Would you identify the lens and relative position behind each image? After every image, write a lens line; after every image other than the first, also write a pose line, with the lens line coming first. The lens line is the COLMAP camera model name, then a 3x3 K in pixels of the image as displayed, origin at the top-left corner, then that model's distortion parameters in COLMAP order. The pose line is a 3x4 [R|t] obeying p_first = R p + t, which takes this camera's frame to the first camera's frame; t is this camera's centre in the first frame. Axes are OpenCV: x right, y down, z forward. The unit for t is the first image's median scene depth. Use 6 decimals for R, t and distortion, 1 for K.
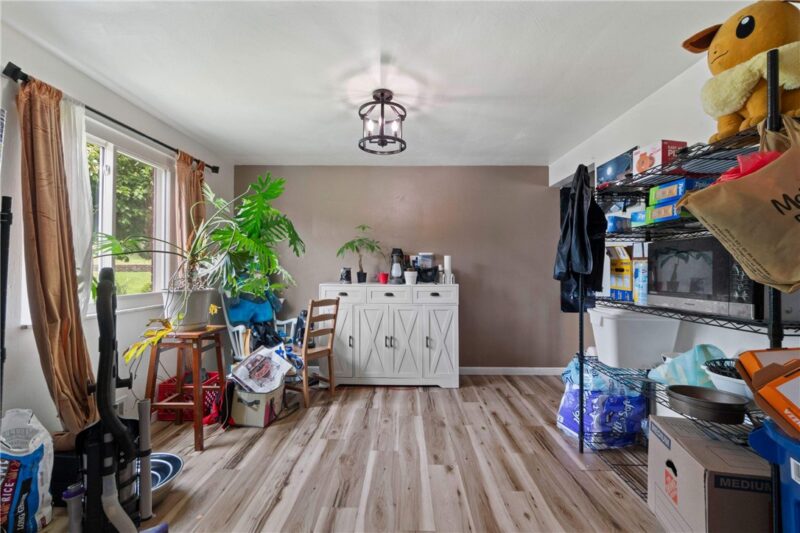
lens RADIAL K [[351.7, 0, 399.4], [0, 351.7, 260.8], [0, 0, 1]] dist [-0.008599, 0.001379]
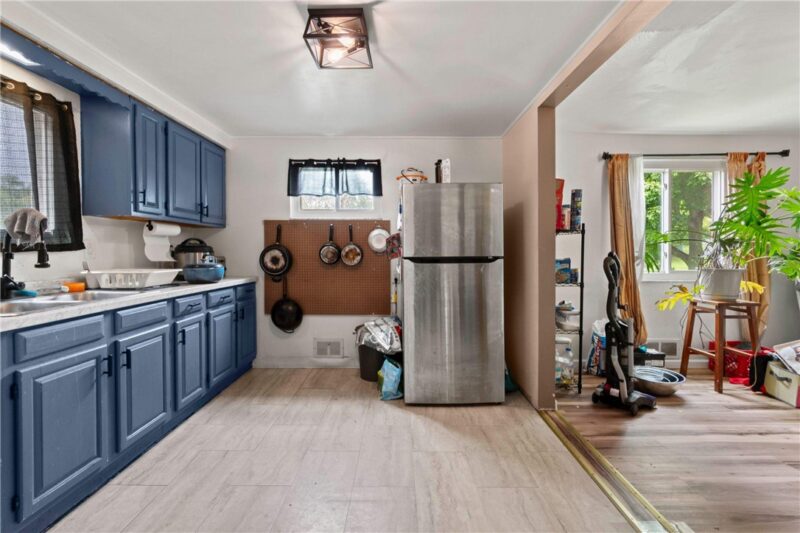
lens RADIAL K [[351.7, 0, 399.5], [0, 351.7, 256.9], [0, 0, 1]] dist [-0.008599, 0.001379]
pose [[0.016318, 0.015008, -0.999754, 0.758268], [0.021542, 0.999650, 0.015358, -0.004951], [0.999635, -0.021788, 0.015989, -0.206778]]
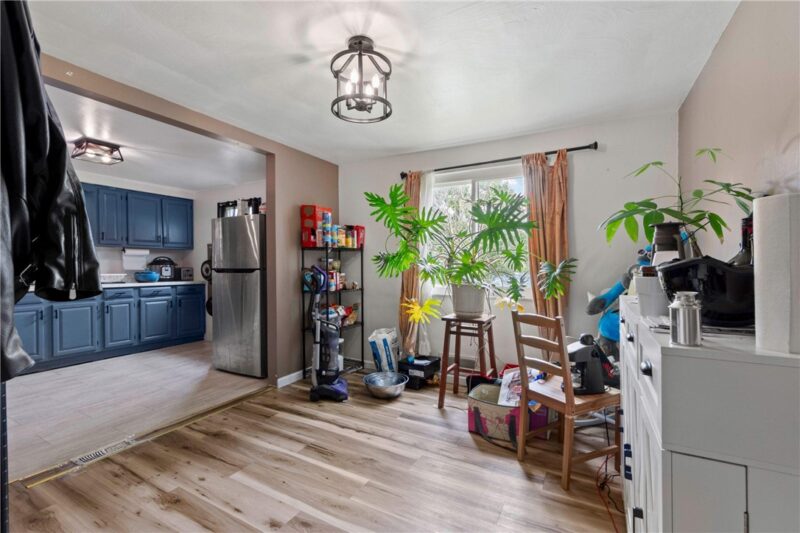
lens RADIAL K [[351.7, 0, 402.8], [0, 351.7, 270.0], [0, 0, 1]] dist [-0.008599, 0.001379]
pose [[-0.458286, 0.011197, -0.888734, 0.690377], [0.016404, 0.999857, 0.004138, 0.034068], [0.888653, -0.012682, -0.458404, 1.609272]]
